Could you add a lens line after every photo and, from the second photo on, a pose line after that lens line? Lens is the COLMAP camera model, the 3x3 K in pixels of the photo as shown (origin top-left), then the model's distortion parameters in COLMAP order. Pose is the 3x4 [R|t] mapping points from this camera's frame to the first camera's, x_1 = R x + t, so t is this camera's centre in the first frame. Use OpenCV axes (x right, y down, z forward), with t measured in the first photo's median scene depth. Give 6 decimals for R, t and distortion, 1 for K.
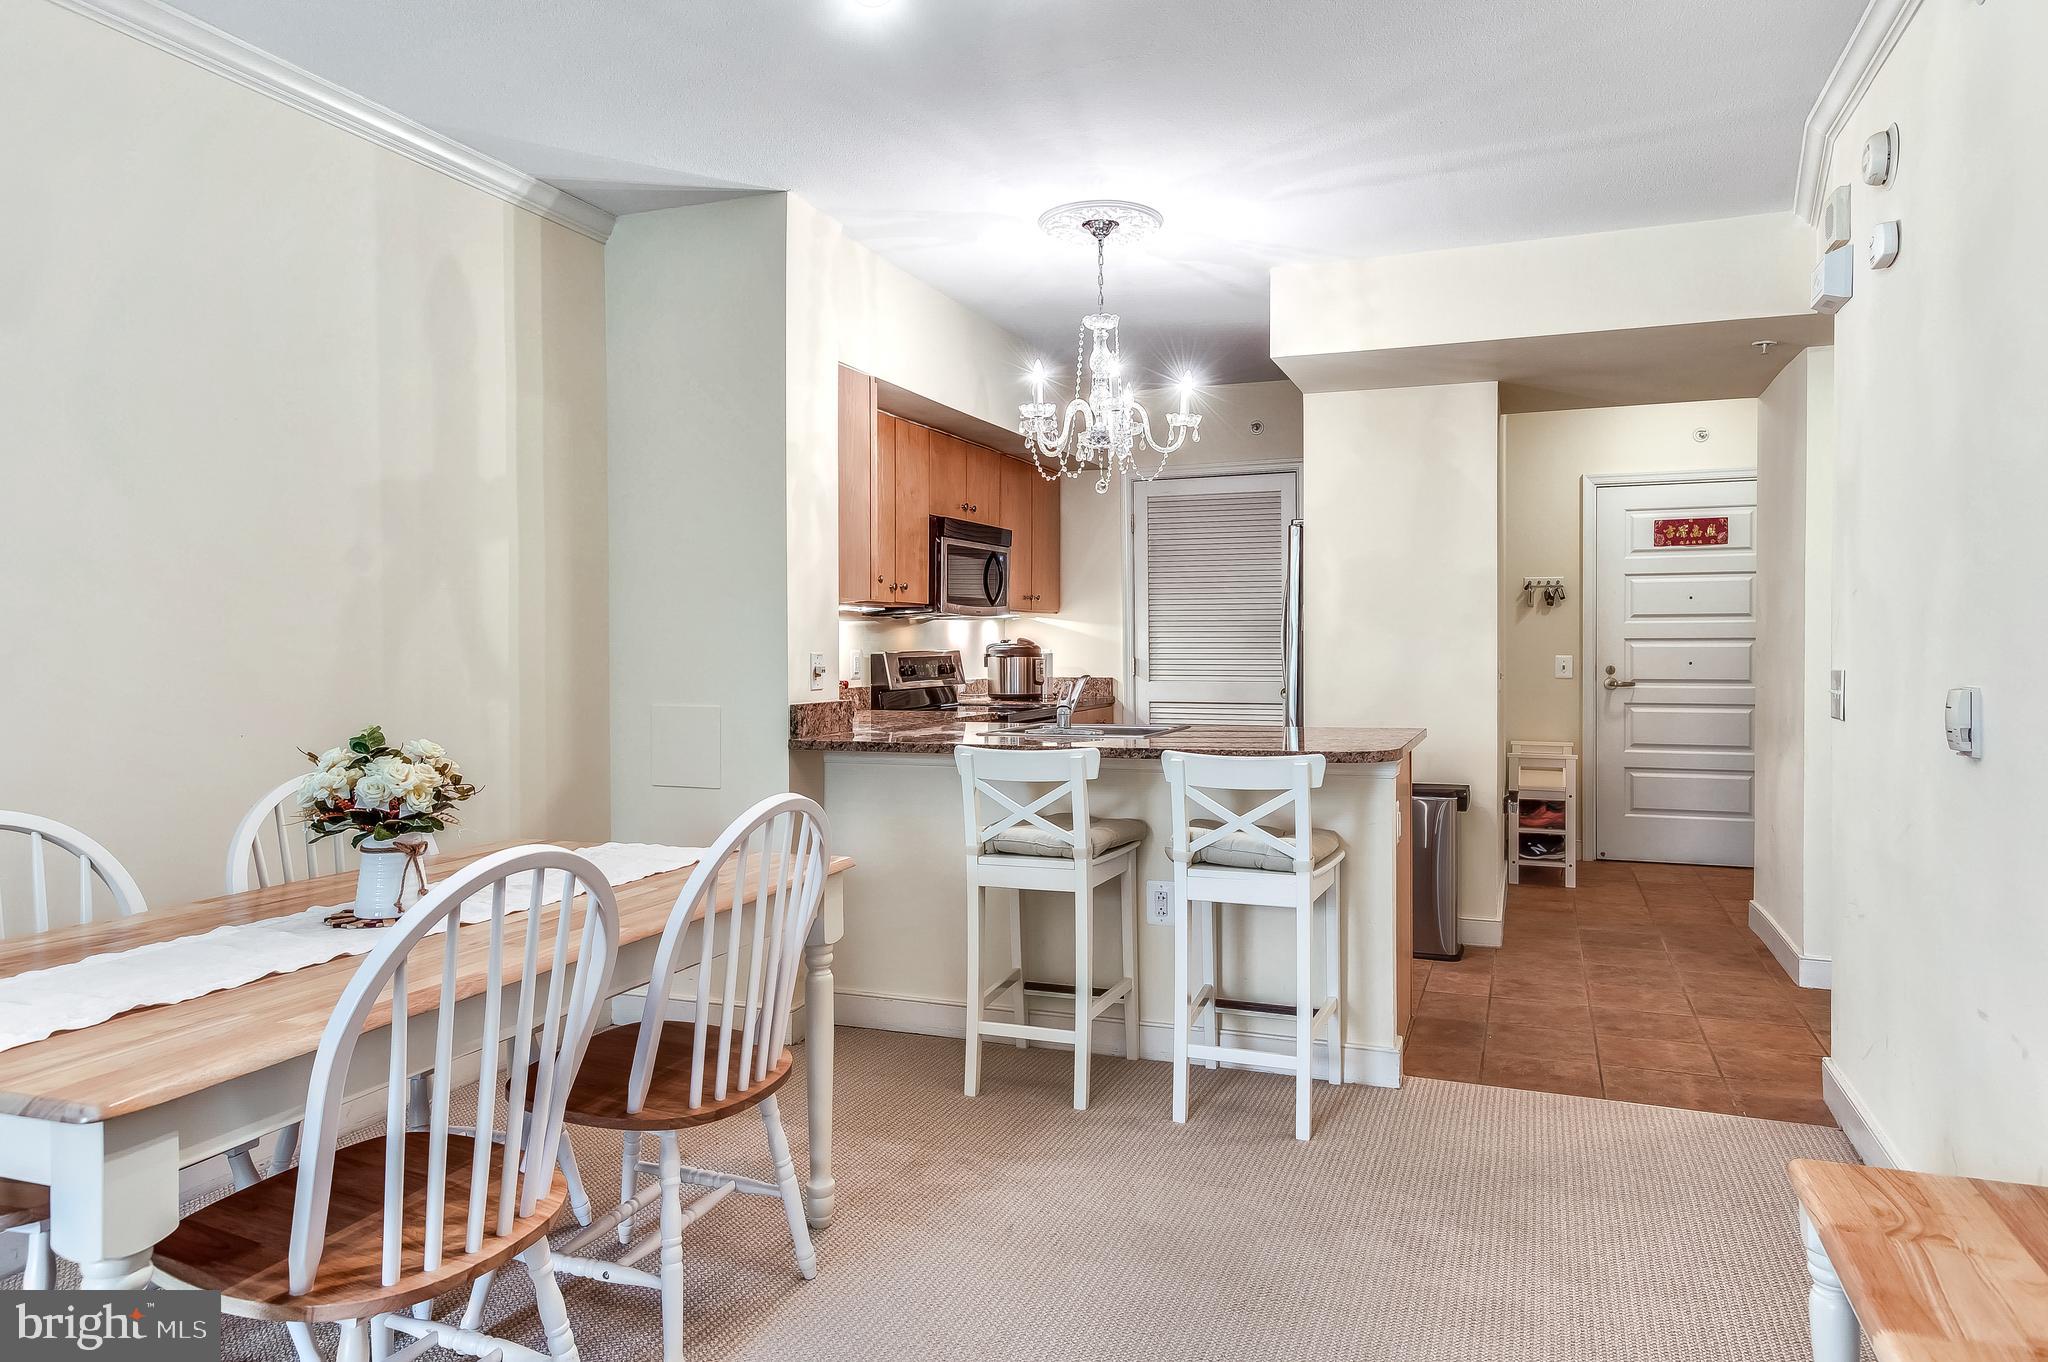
lens RADIAL K [[1271.4, 0, 1072.0], [0, 1271.4, 659.9], [0, 0, 1]] dist [0.028281, 0.000462]
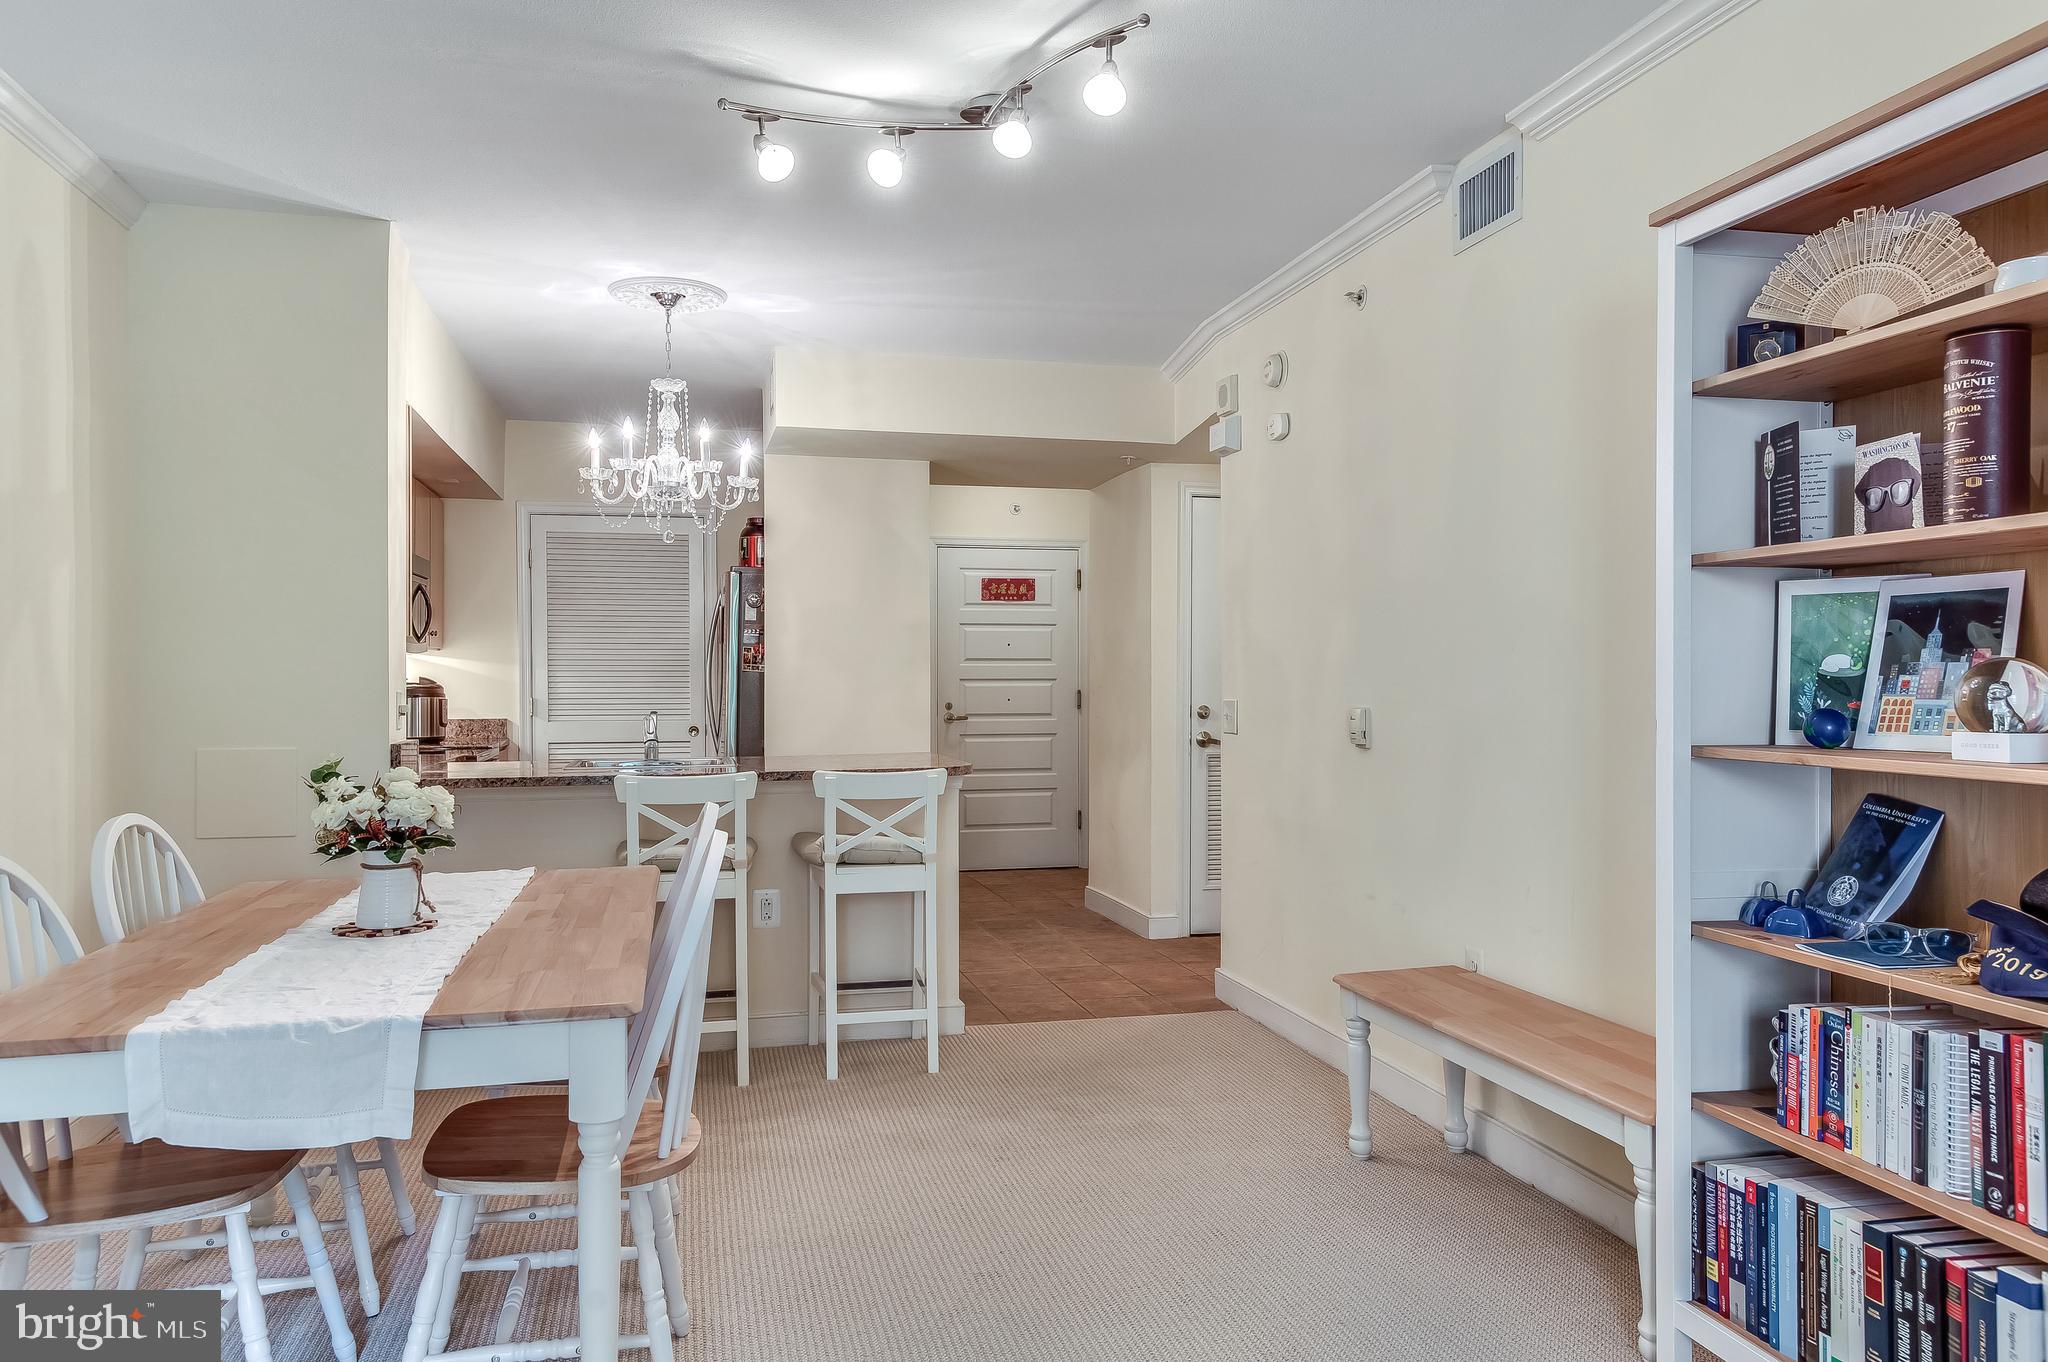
lens RADIAL K [[1390.9, 0, 1053.5], [0, 1390.9, 682.4], [0, 0, 1]] dist [0.030228, 0.000333]
pose [[0.822712, 0.000159, 0.568459, -0.260816], [0.007959, 0.999899, -0.011798, 0.002816], [-0.568403, 0.014230, 0.822627, -0.107334]]
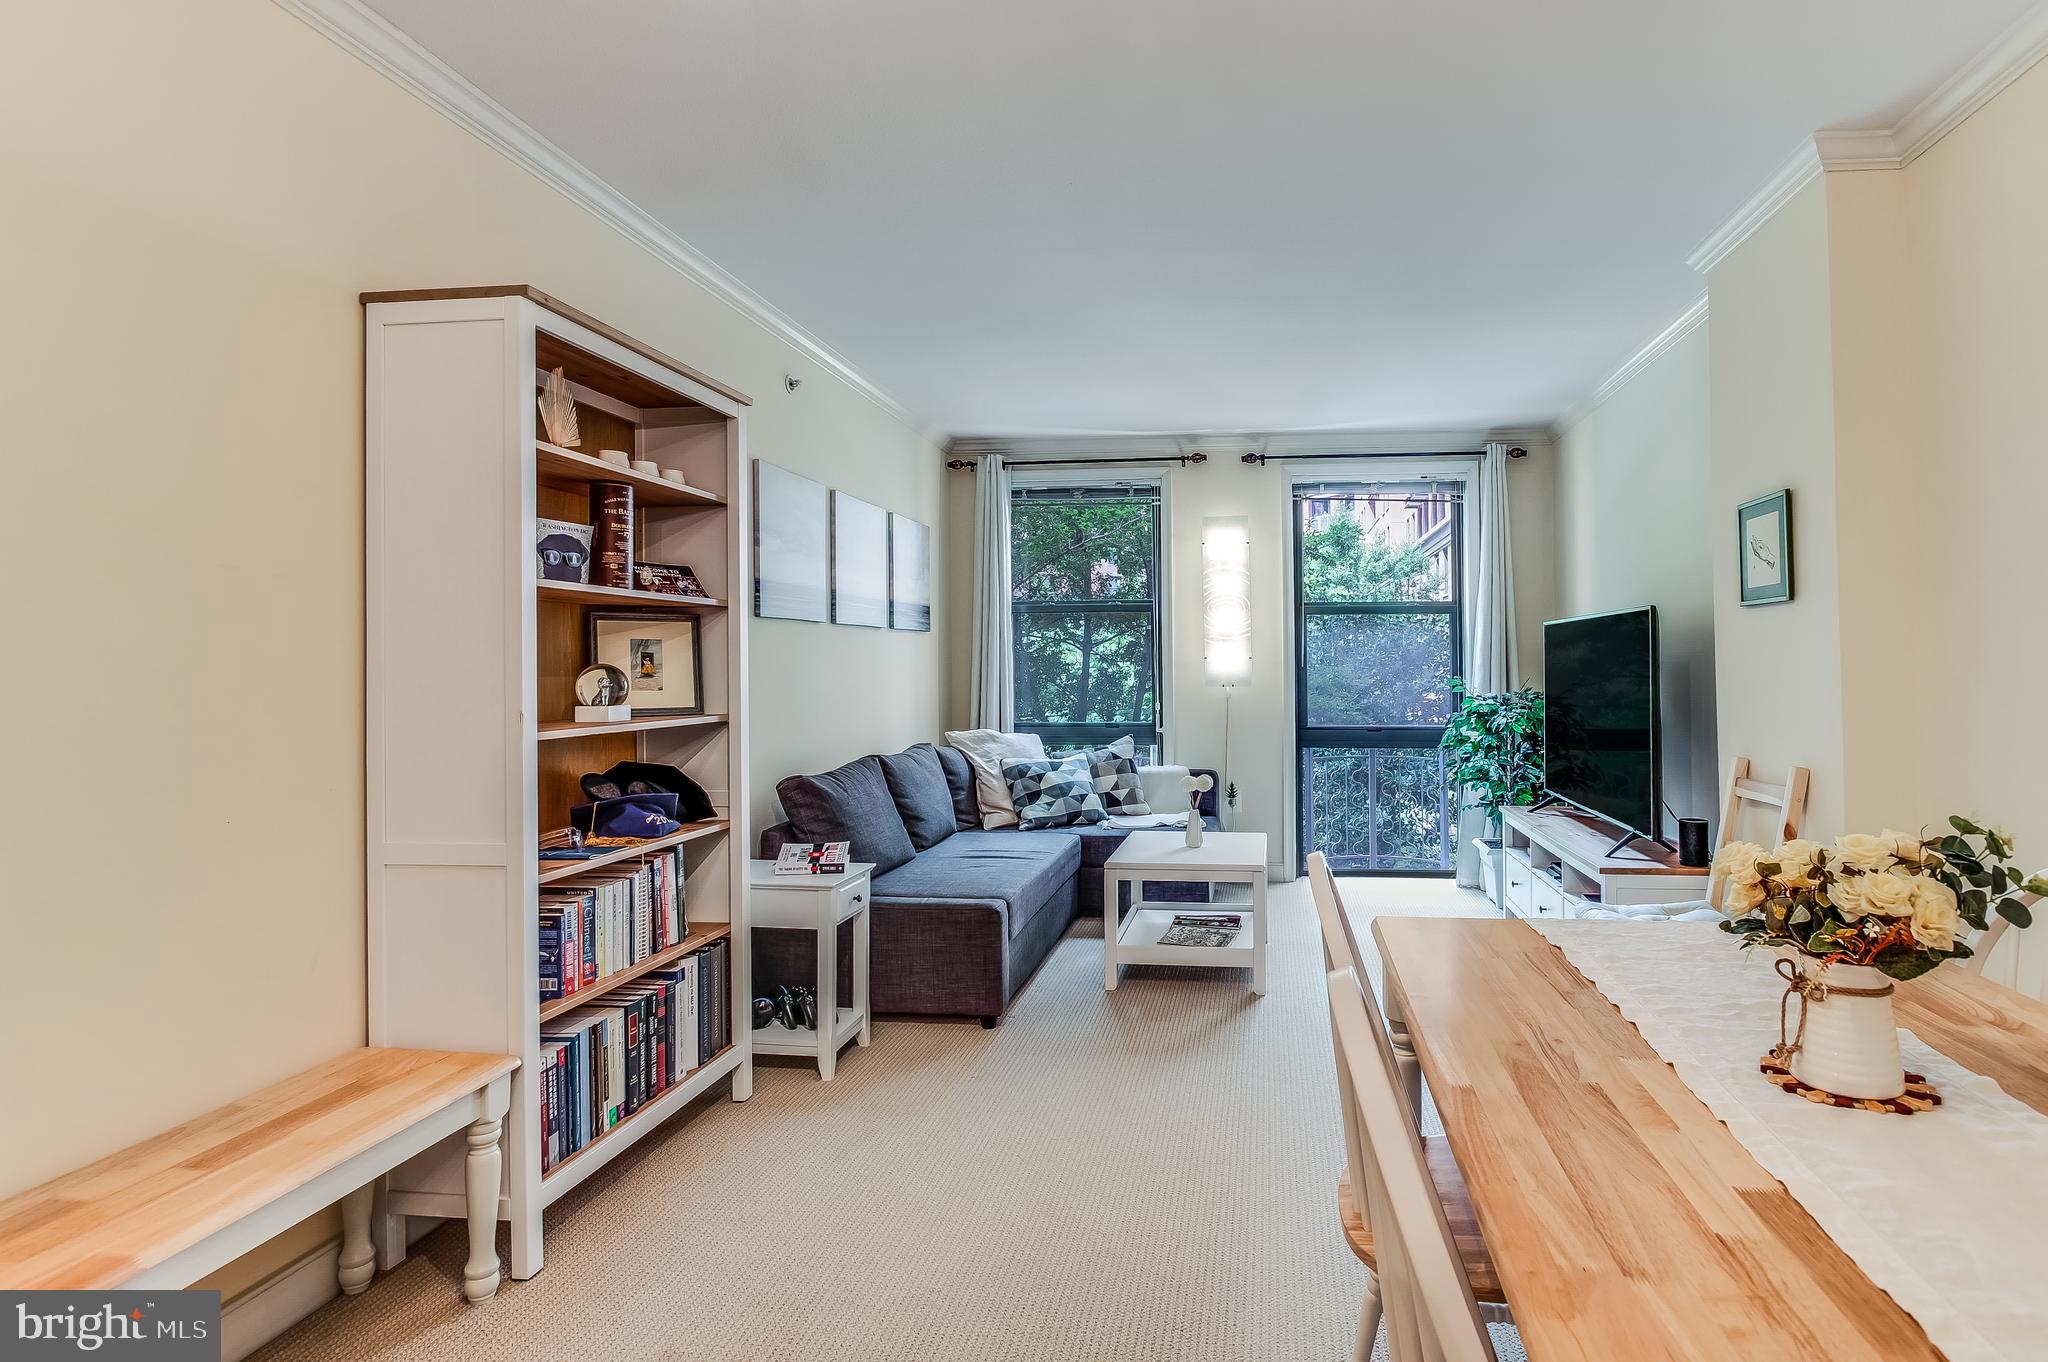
lens RADIAL K [[1027.5, 0, 1182.2], [0, 1027.5, 650.1], [0, 0, 1]] dist [-0.002706, -0.000499]
pose [[-0.967206, 0.003319, -0.253971, -0.019648], [0.002577, 0.999991, 0.003253, -0.011438], [0.253980, 0.002492, -0.967206, 0.510031]]
